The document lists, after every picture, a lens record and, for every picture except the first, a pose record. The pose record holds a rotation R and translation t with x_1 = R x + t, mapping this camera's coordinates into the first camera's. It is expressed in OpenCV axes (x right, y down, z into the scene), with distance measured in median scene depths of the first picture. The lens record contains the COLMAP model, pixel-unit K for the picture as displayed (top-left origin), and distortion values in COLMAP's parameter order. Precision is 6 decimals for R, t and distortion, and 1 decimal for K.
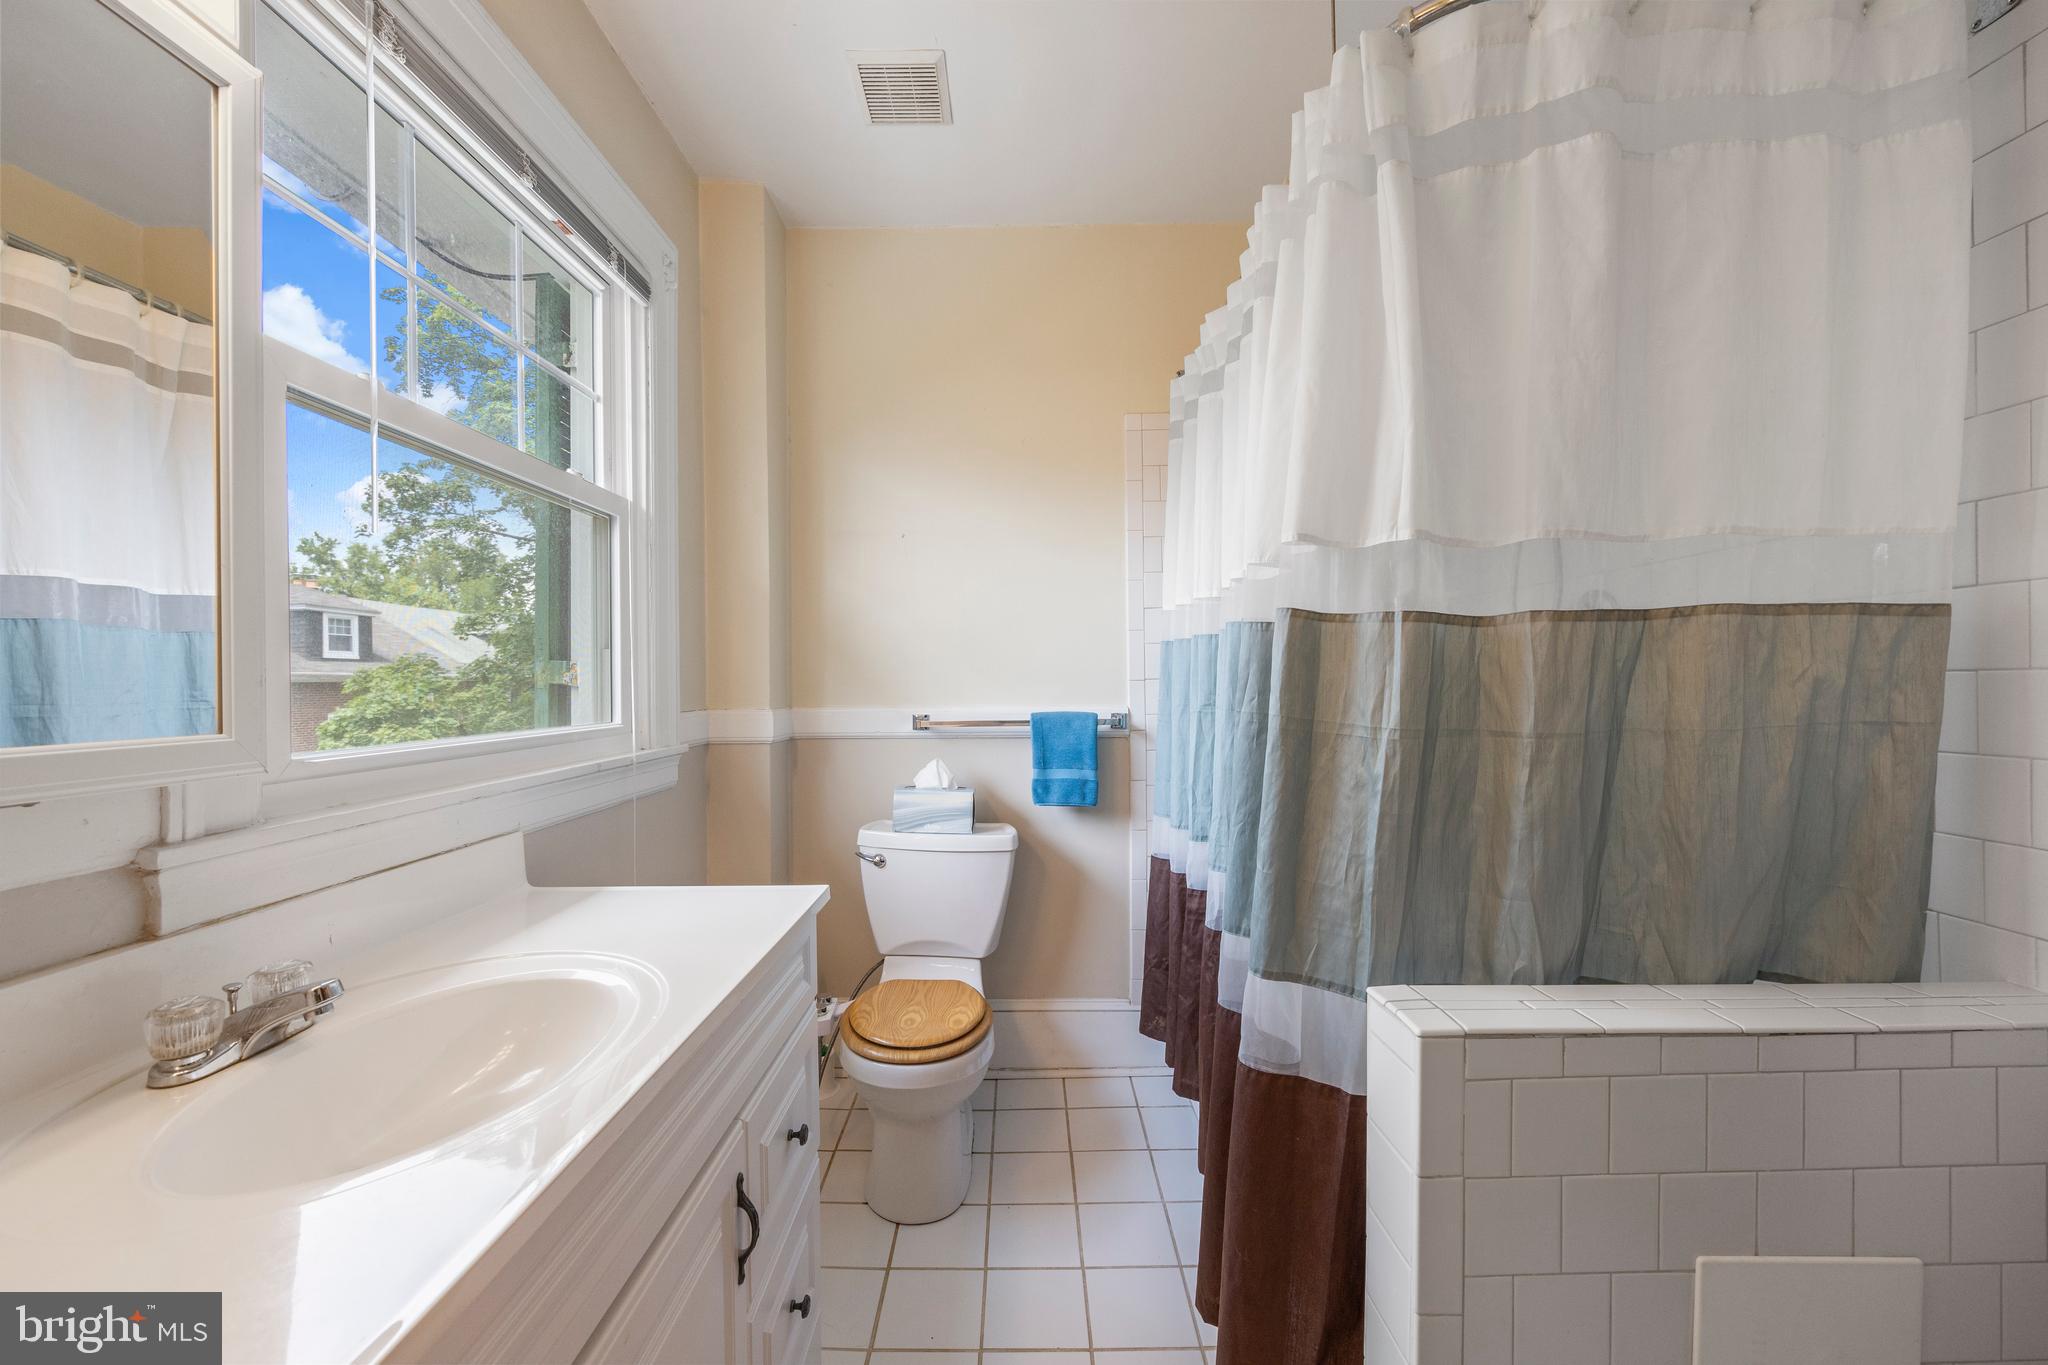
lens RADIAL K [[827.1, 0, 1031.3], [0, 827.1, 682.1], [0, 0, 1]] dist [-0.001272, -0.000307]
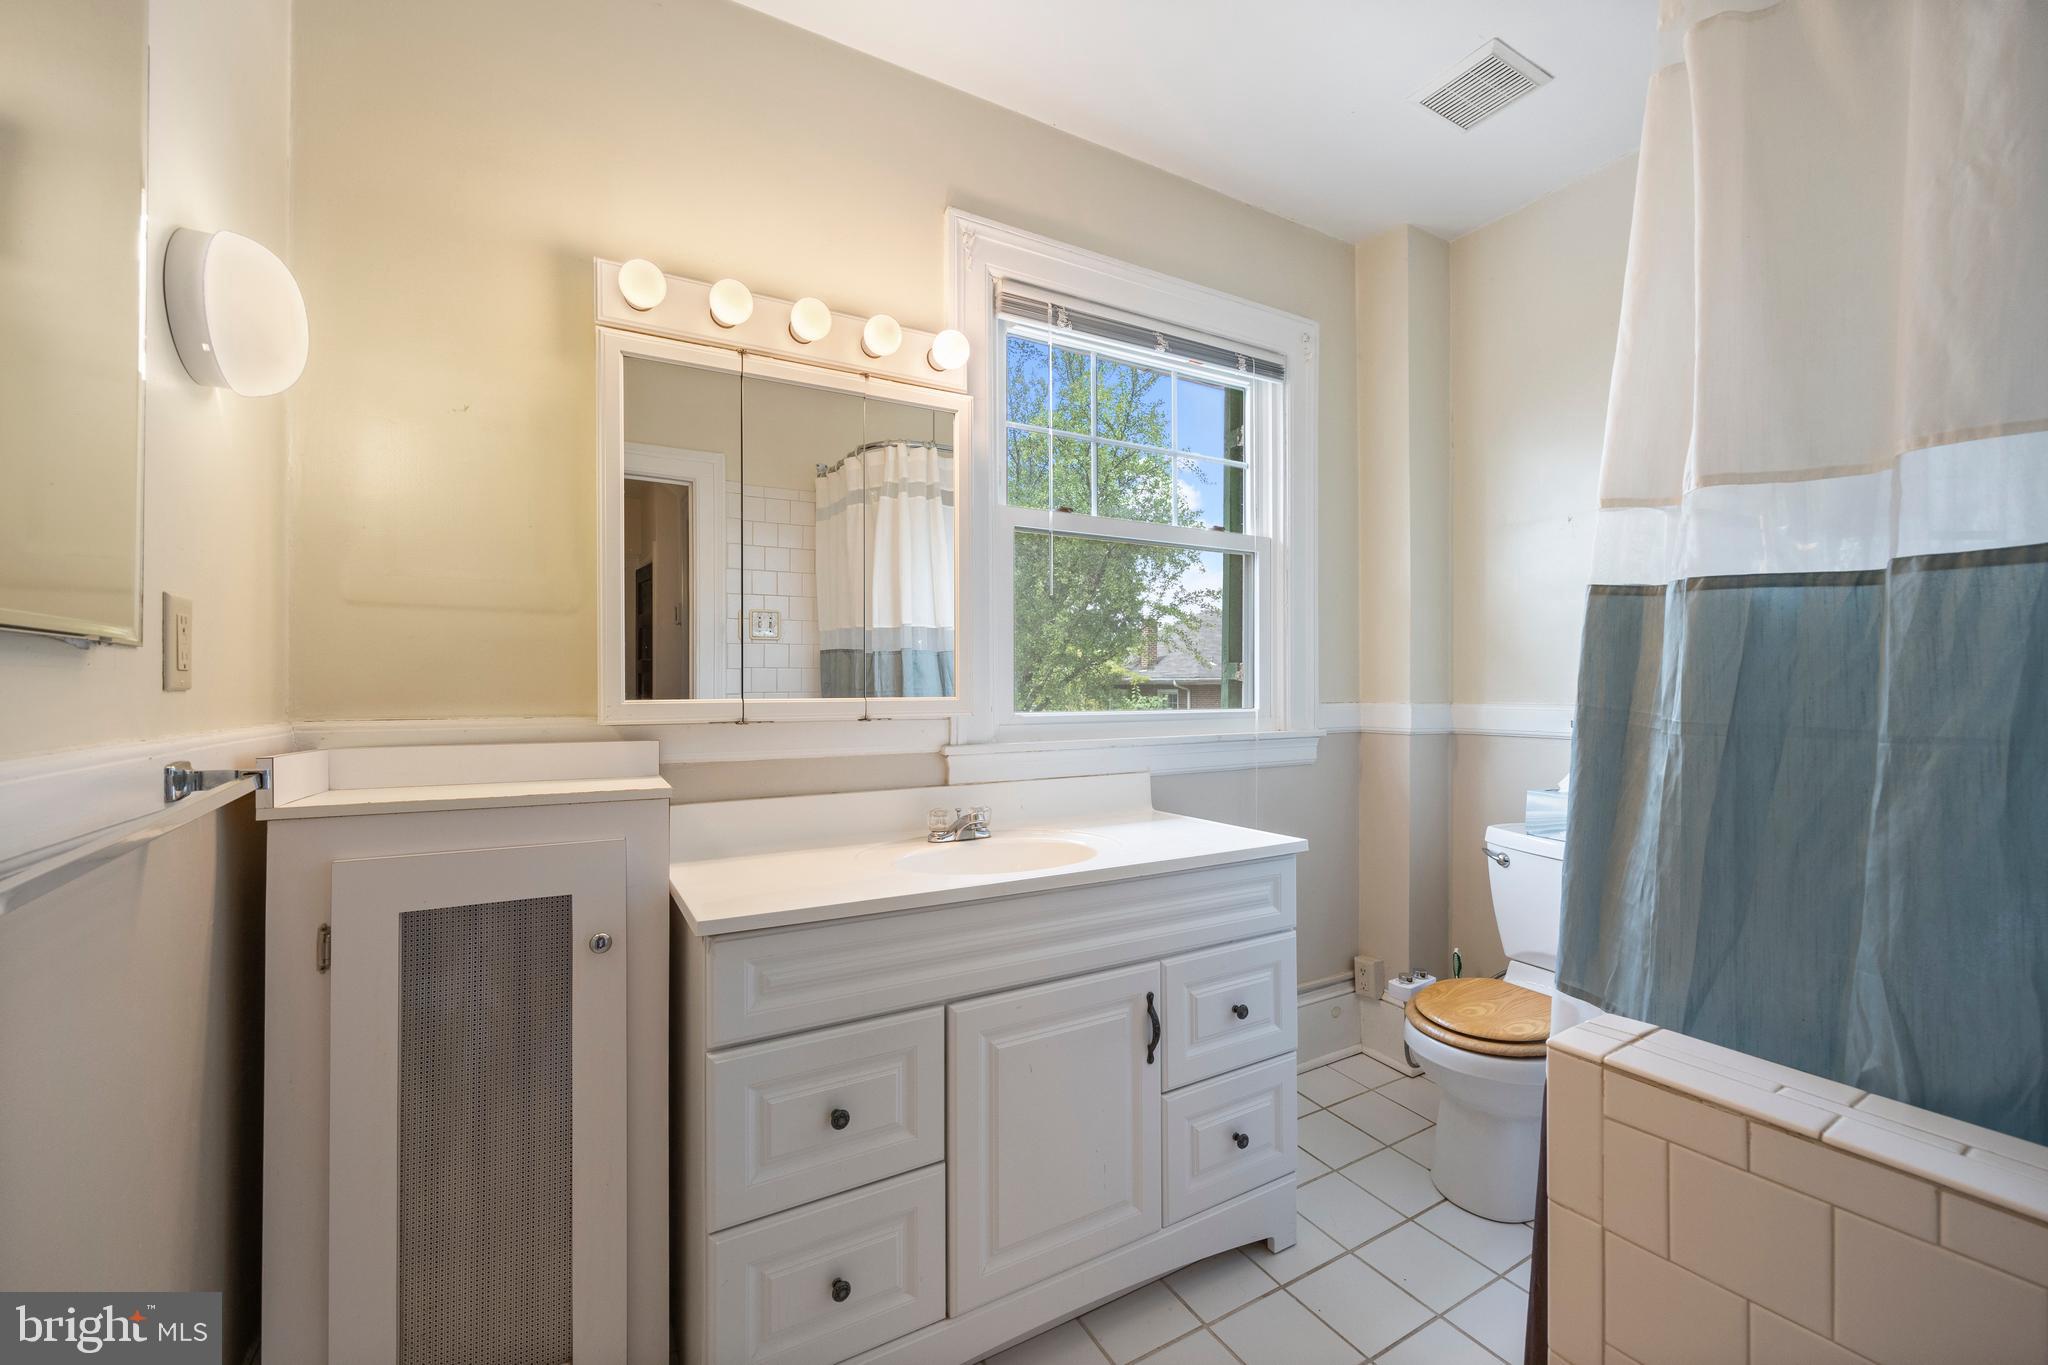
lens RADIAL K [[827.1, 0, 994.7], [0, 827.1, 679.9], [0, 0, 1]] dist [-0.001272, -0.000307]
pose [[0.475236, -0.003386, -0.879852, 0.707017], [-0.002878, 0.999981, -0.005403, 0.017649], [0.879853, 0.005100, 0.475218, 0.007427]]
